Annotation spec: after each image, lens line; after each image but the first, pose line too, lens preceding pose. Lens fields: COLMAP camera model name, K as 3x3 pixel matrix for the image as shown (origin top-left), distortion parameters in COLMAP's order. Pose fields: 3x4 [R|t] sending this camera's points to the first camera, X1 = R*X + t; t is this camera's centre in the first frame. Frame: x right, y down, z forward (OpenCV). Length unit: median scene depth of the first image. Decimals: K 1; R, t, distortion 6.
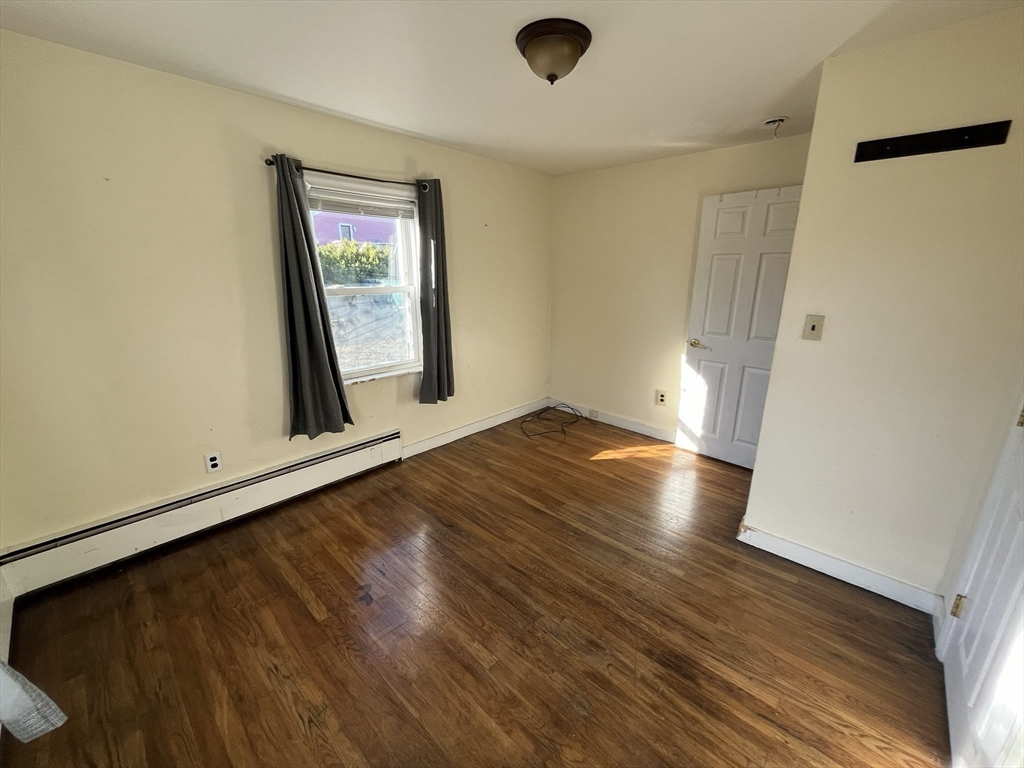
lens RADIAL K [[414.9, 0, 514.7], [0, 414.9, 385.8], [0, 0, 1]] dist [0.001773, -0.000085]
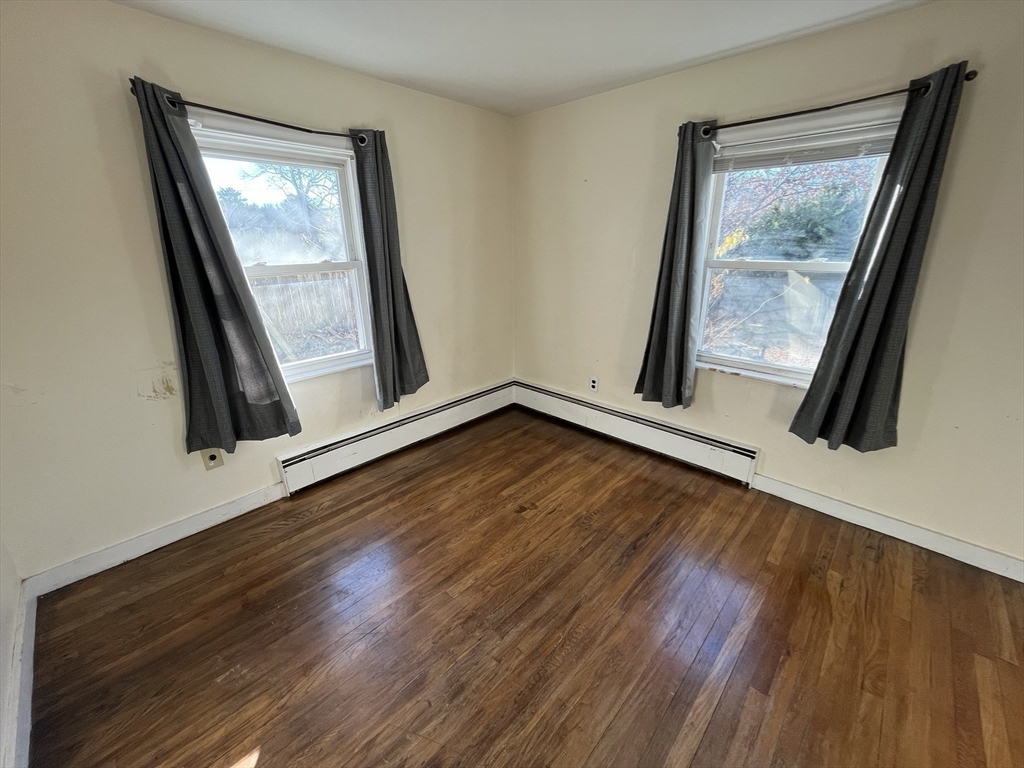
lens RADIAL K [[414.9, 0, 512.5], [0, 414.9, 385.1], [0, 0, 1]] dist [0.001773, -0.000085]
pose [[-0.015108, 0.326499, -0.945077, 0.649387], [-0.263226, 0.910545, 0.318778, -0.201970], [0.964616, 0.253585, 0.072186, 0.732334]]
